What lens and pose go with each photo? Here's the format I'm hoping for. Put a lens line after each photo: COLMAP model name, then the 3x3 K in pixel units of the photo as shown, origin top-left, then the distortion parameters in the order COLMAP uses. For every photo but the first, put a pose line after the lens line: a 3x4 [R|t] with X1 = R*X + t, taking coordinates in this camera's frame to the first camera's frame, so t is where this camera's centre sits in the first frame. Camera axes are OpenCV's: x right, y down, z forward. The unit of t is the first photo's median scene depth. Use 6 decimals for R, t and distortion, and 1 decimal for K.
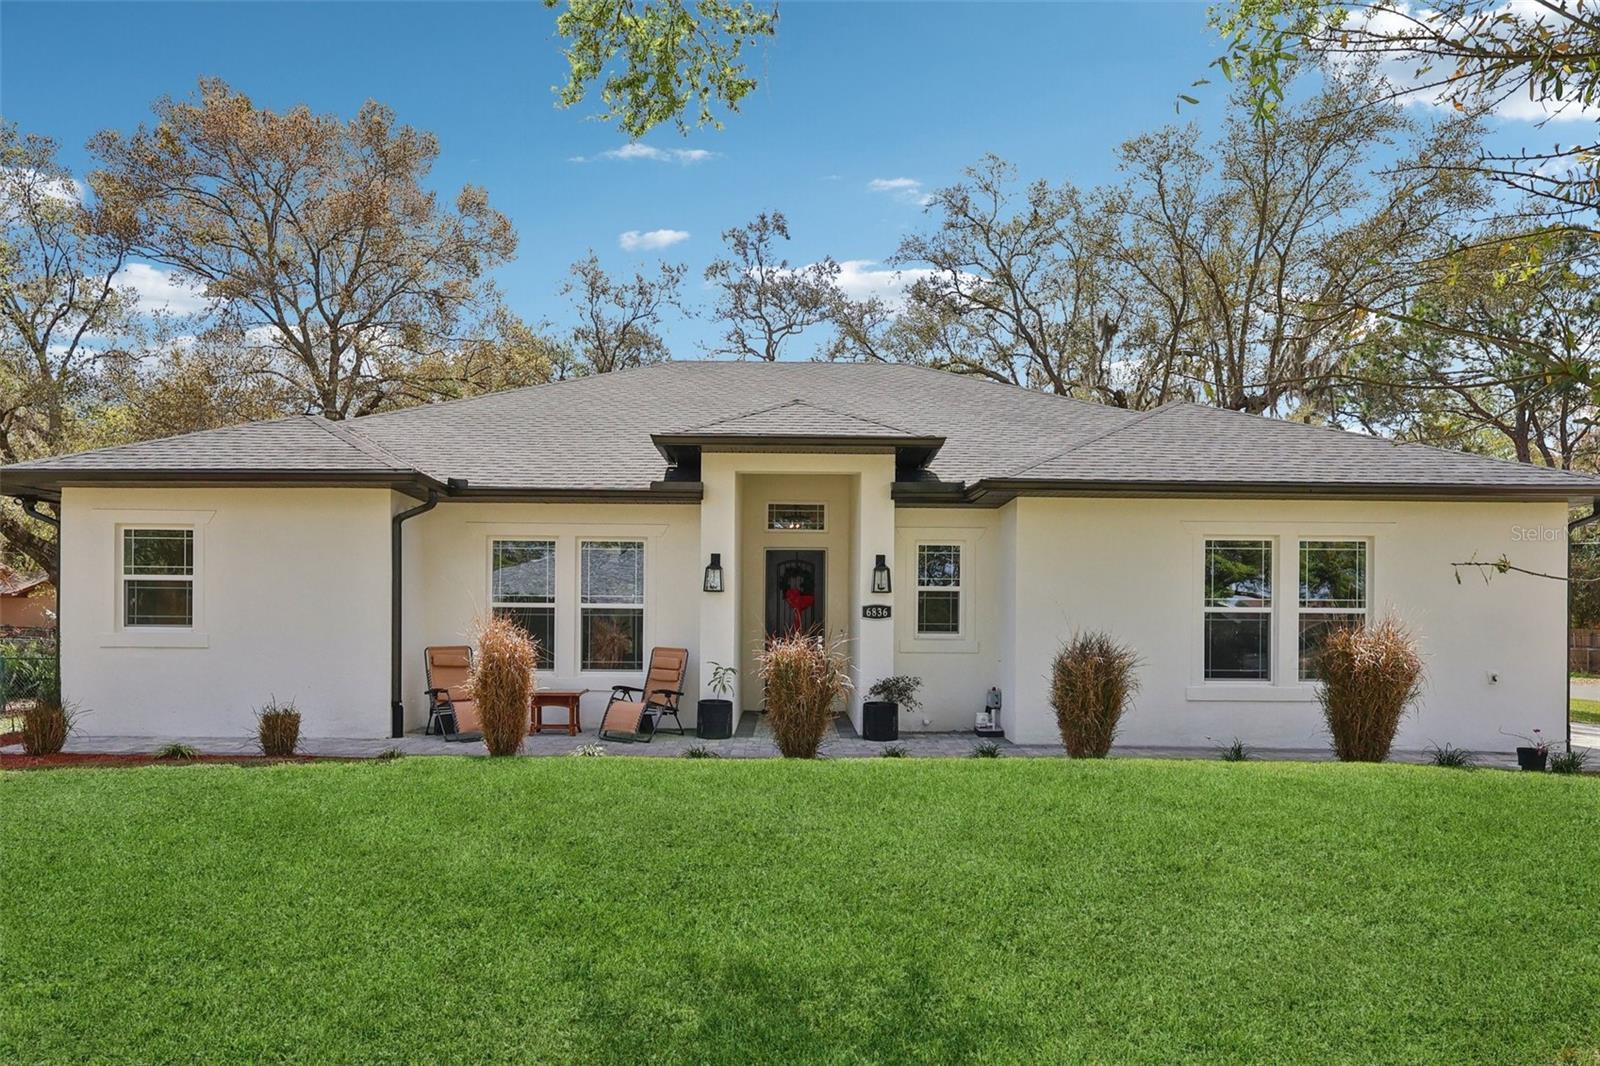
lens RADIAL K [[767.3, 0, 800.0], [0, 767.3, 533.0], [0, 0, 1]] dist [-0.010792, -0.000656]
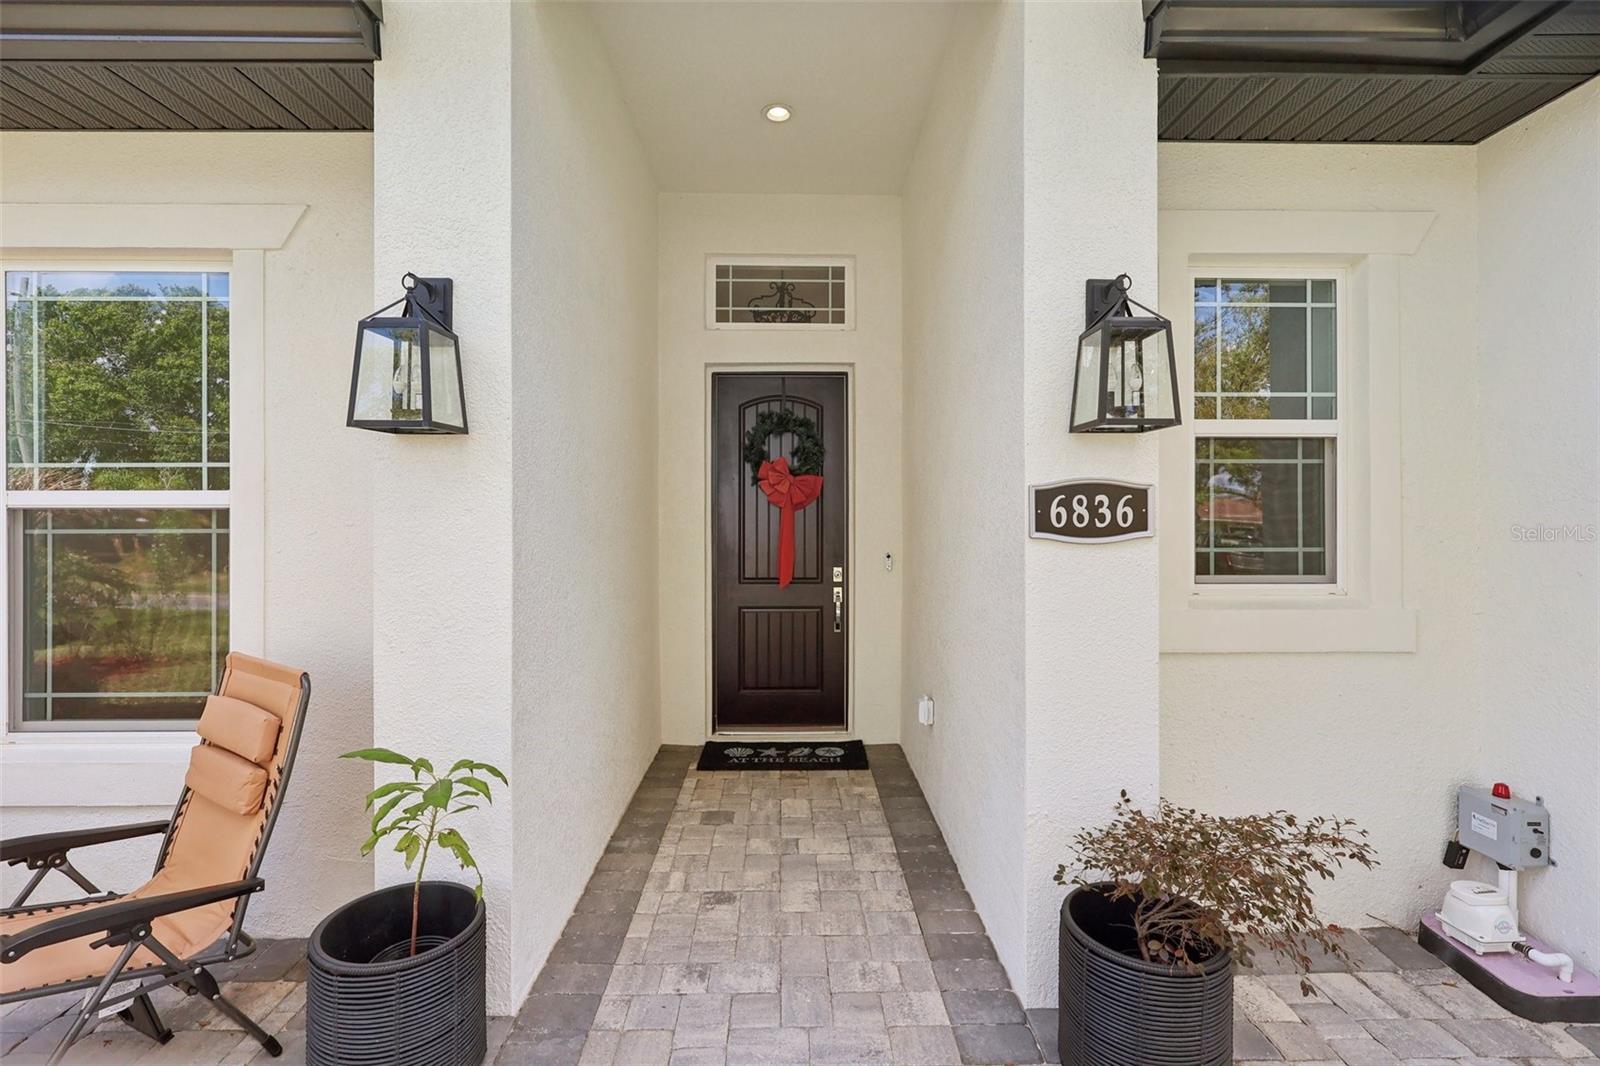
lens RADIAL K [[767.3, 0, 800.0], [0, 767.3, 533.0], [0, 0, 1]] dist [-0.010792, -0.000656]
pose [[0.999958, -0.008327, 0.003876, 0.004123], [0.007770, 0.991938, 0.126487, 0.075759], [-0.004898, -0.126452, 0.991961, 0.730510]]
